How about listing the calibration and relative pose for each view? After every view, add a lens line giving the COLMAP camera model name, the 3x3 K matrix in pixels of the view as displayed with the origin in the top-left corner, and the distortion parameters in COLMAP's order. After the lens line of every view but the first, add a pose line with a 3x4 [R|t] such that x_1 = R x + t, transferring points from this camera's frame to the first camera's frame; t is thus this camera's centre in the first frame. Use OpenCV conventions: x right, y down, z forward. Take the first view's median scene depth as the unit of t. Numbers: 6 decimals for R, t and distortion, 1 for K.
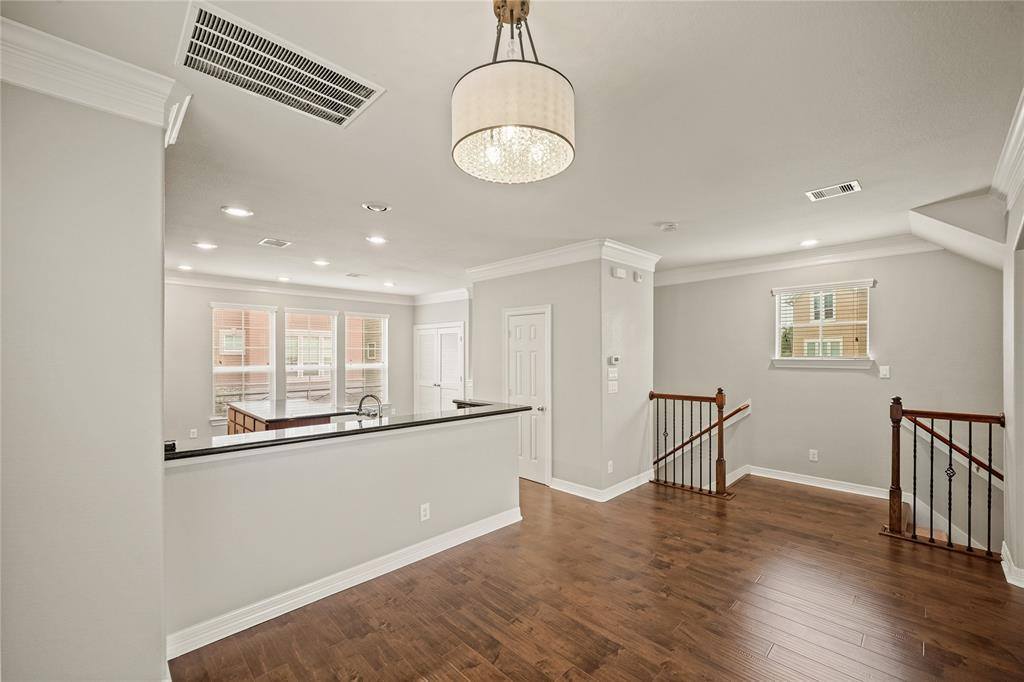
lens RADIAL K [[417.0, 0, 508.9], [0, 417.0, 356.2], [0, 0, 1]] dist [-0.000252, 0.000038]
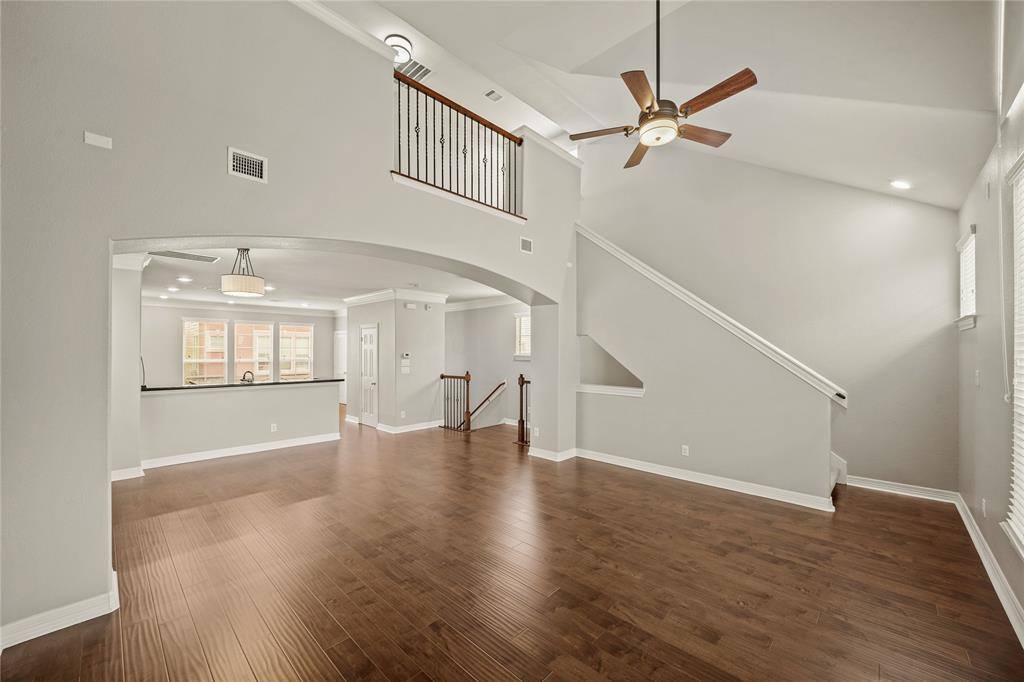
lens RADIAL K [[395.4, 0, 511.0], [0, 395.4, 351.0], [0, 0, 1]] dist [-0.002798, -0.000241]
pose [[0.999426, 0.007818, 0.032963, 0.603961], [-0.007462, 0.999913, -0.010902, 0.006544], [-0.033046, 0.010650, 0.999397, -0.662883]]
